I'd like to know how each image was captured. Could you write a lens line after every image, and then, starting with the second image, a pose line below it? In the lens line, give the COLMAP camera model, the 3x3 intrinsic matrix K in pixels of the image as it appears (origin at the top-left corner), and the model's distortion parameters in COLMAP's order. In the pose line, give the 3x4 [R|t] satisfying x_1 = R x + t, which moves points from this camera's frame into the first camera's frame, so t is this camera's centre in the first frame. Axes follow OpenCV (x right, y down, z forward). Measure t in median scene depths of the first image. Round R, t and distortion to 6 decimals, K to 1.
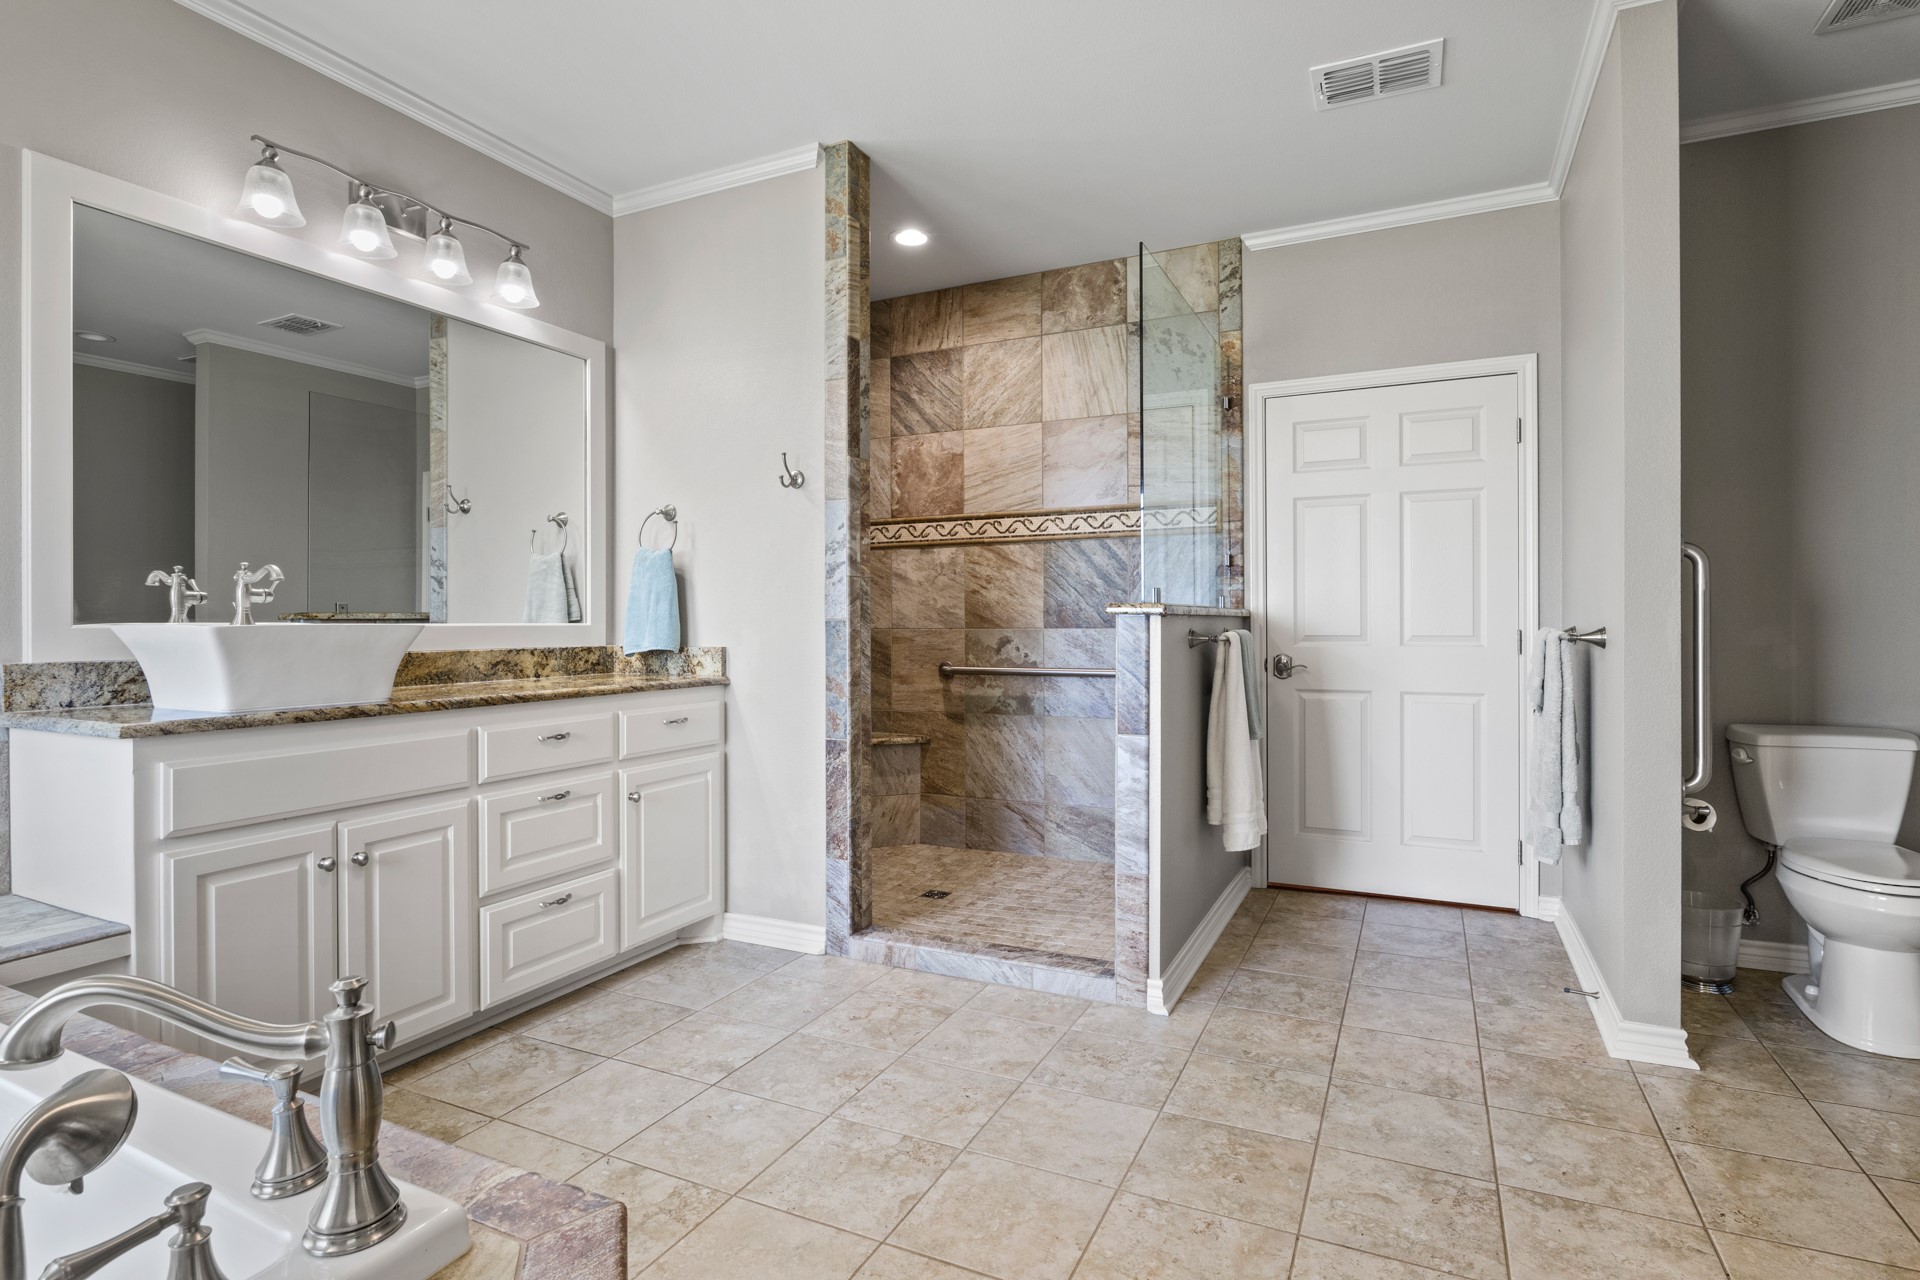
lens RADIAL K [[957.3, 0, 962.6], [0, 957.3, 629.1], [0, 0, 1]] dist [-0.006139, -0.000862]
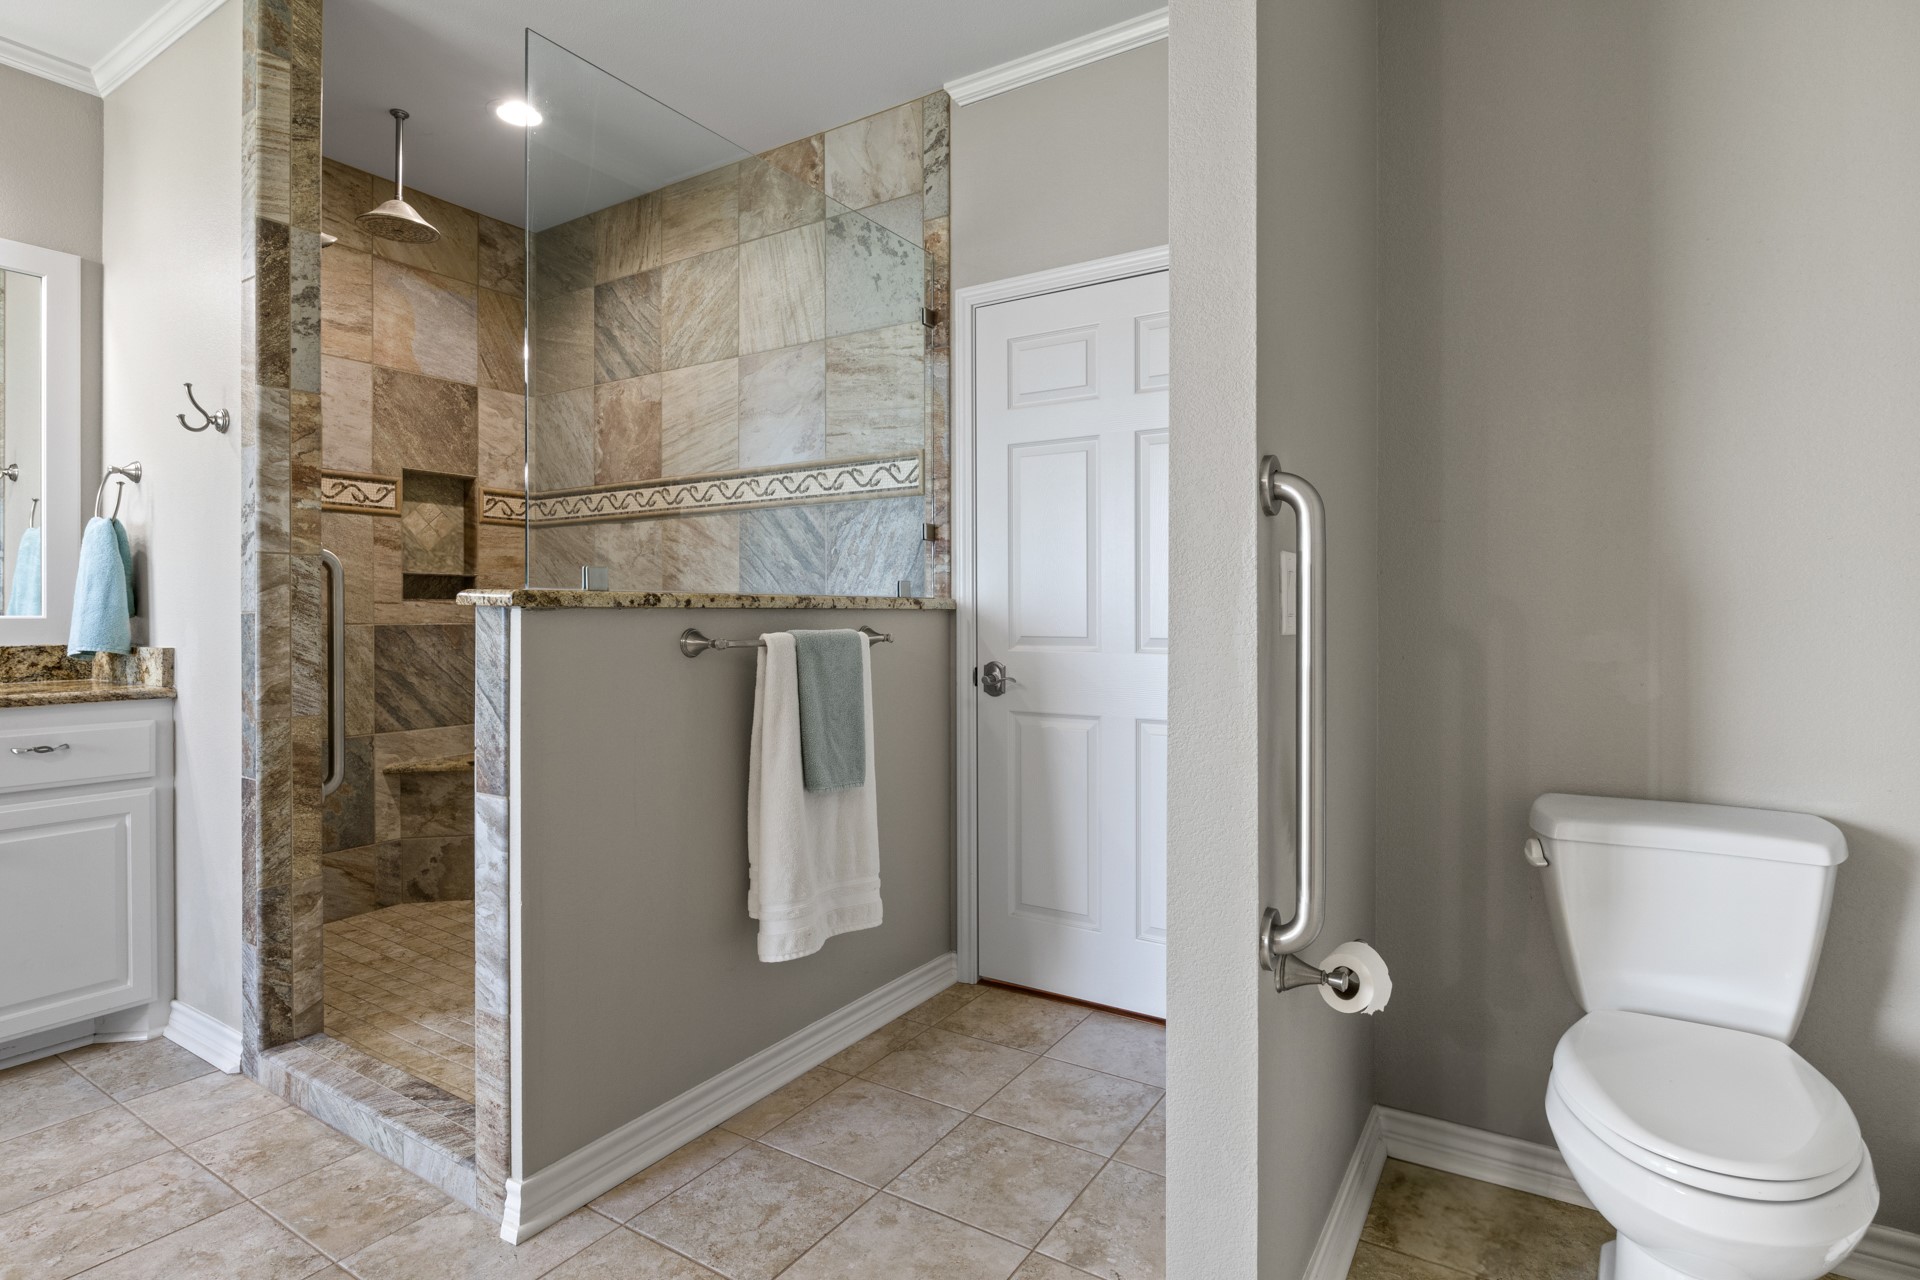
lens RADIAL K [[962.2, 0, 963.0], [0, 962.2, 620.8], [0, 0, 1]] dist [-0.007823, -0.000953]
pose [[0.993592, 0.004762, -0.112930, 0.383725], [-0.004573, 0.999988, 0.001930, -0.005860], [0.112938, -0.001401, 0.993601, 0.271724]]
